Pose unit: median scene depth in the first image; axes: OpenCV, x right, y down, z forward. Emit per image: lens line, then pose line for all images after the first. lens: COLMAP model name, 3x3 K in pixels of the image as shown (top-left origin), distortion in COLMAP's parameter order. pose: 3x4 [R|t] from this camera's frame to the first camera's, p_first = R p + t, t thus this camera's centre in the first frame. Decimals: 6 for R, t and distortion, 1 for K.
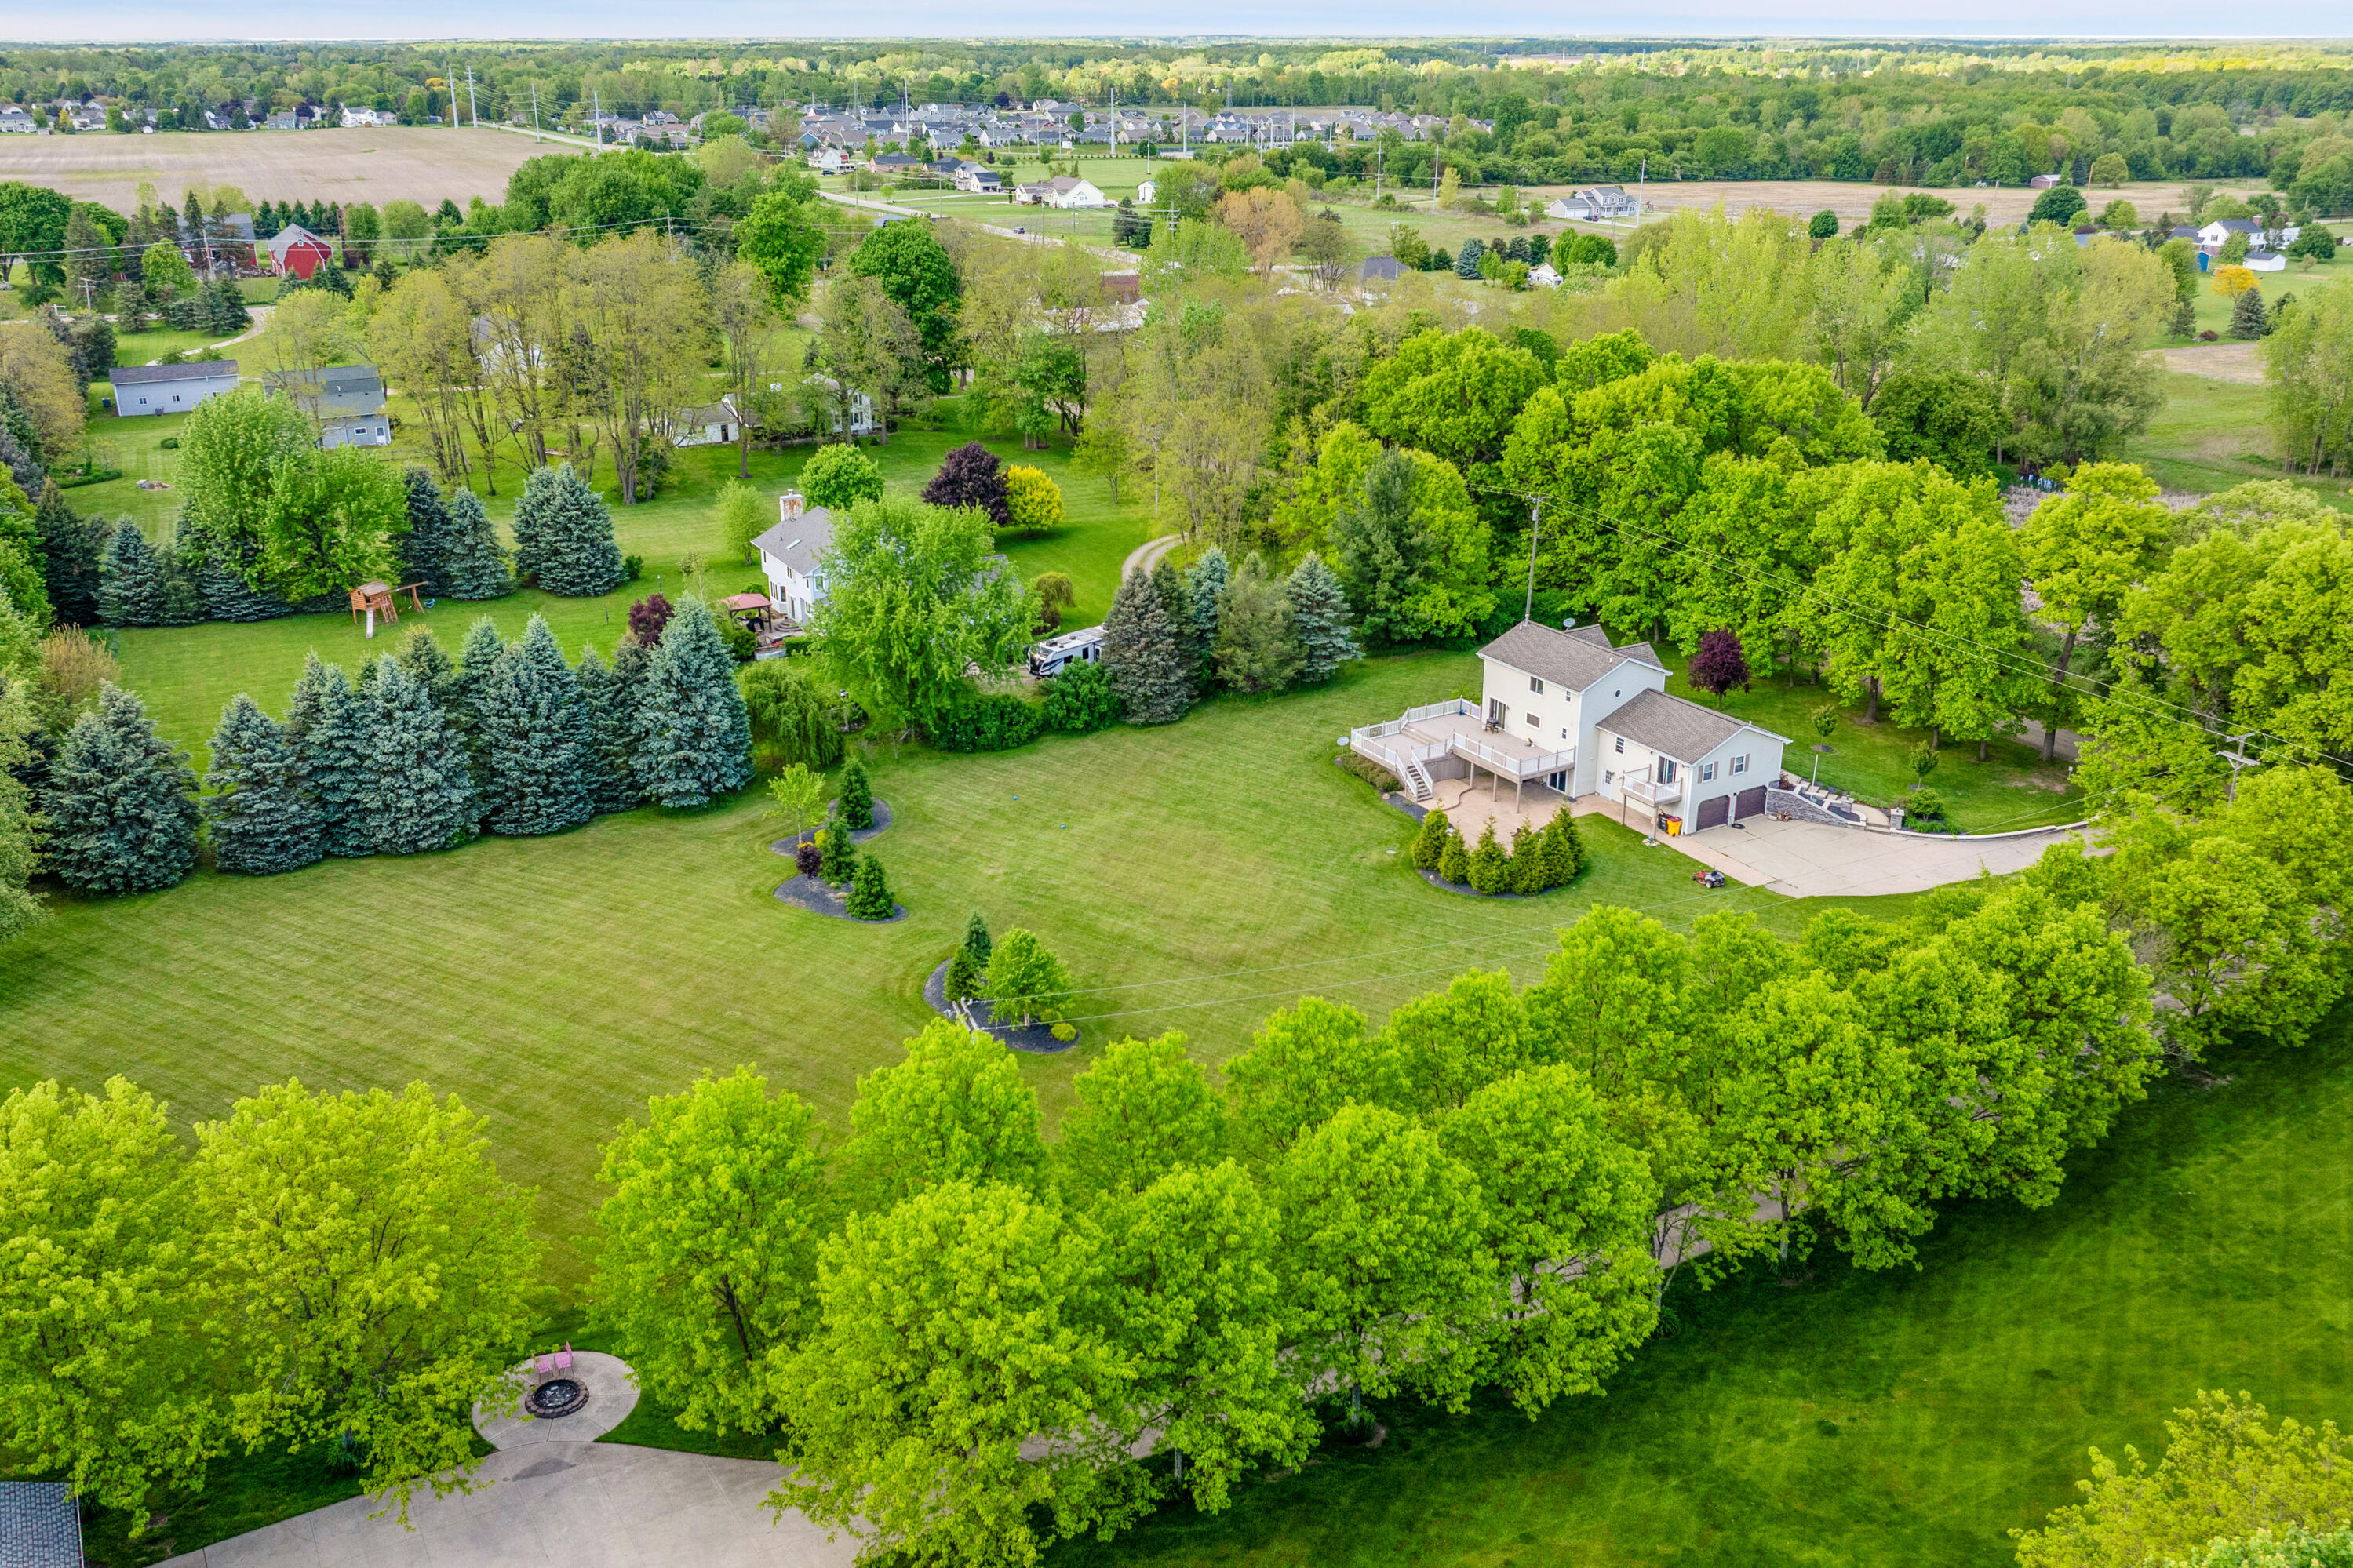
lens RADIAL K [[1963.8, 0, 1181.8], [0, 1963.8, 771.7], [0, 0, 1]] dist [-0.036065, 0.011792]
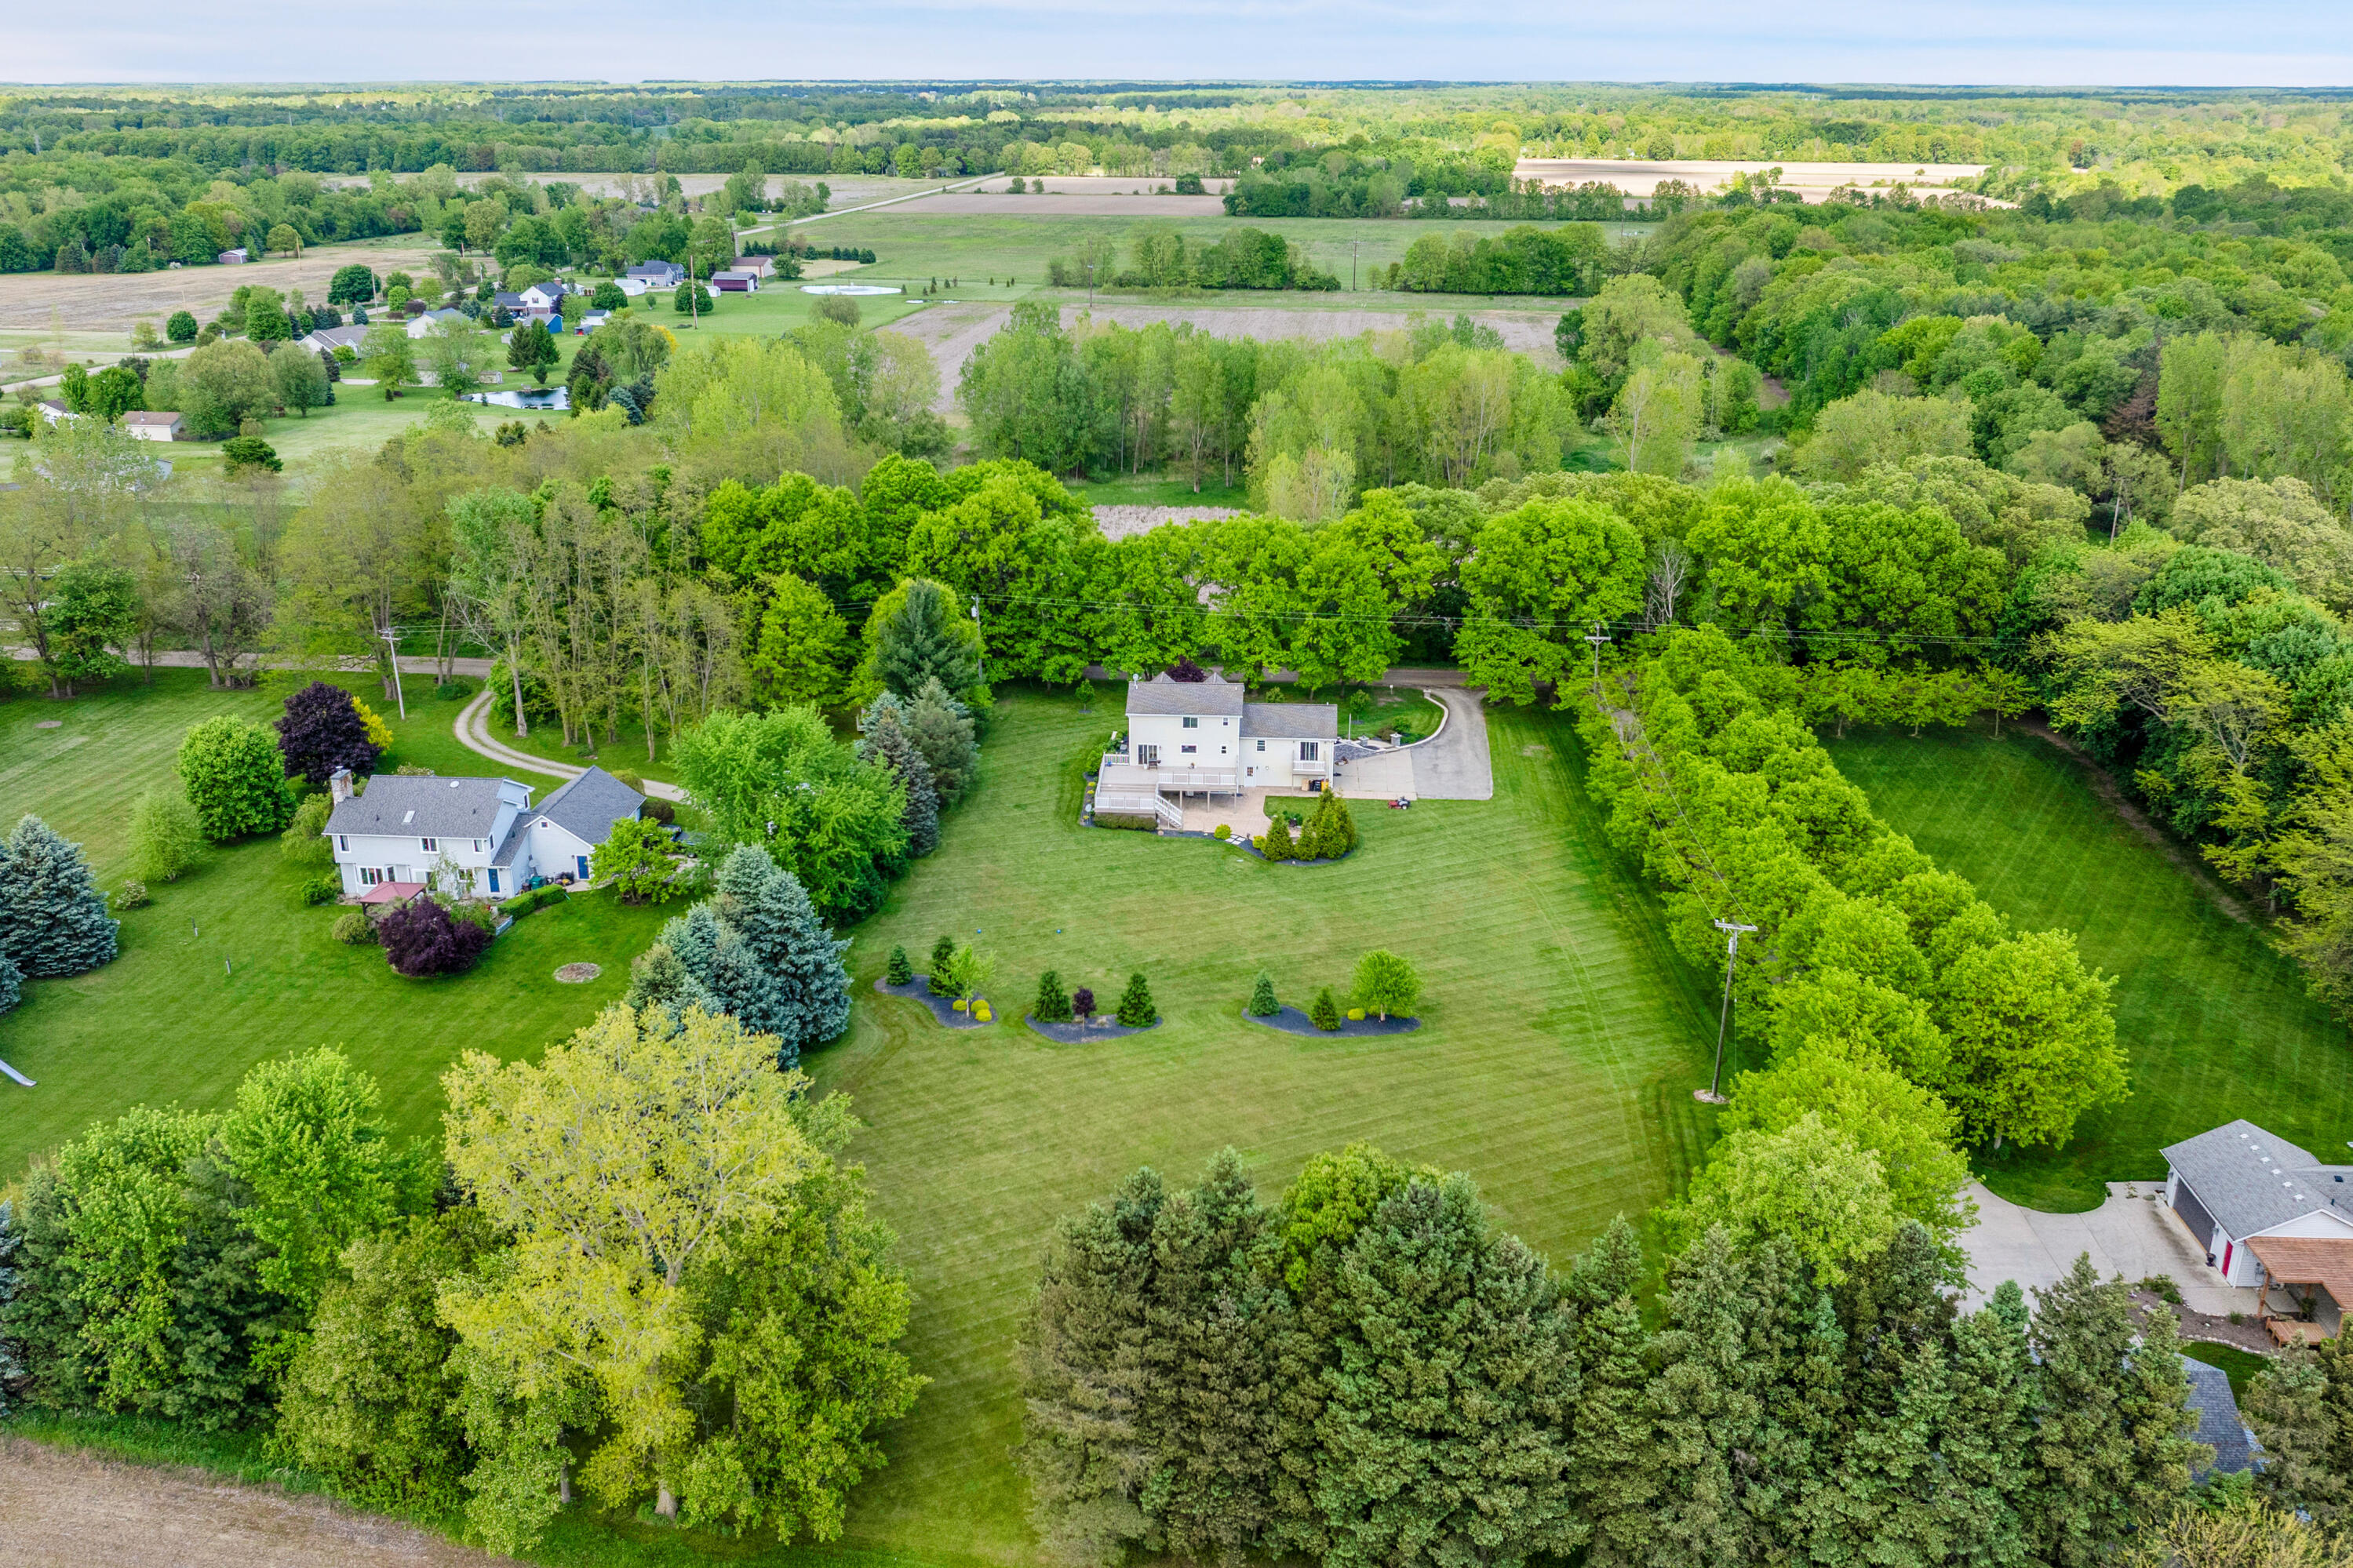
lens RADIAL K [[1953.0, 0, 1176.5], [0, 1953.0, 784.0], [0, 0, 1]] dist [-0.021107, -0.010422]
pose [[0.562025, -0.278828, 0.778705, -0.868148], [0.289079, 0.948311, 0.130918, -0.180421], [-0.774959, 0.151528, 0.613578, 0.196961]]
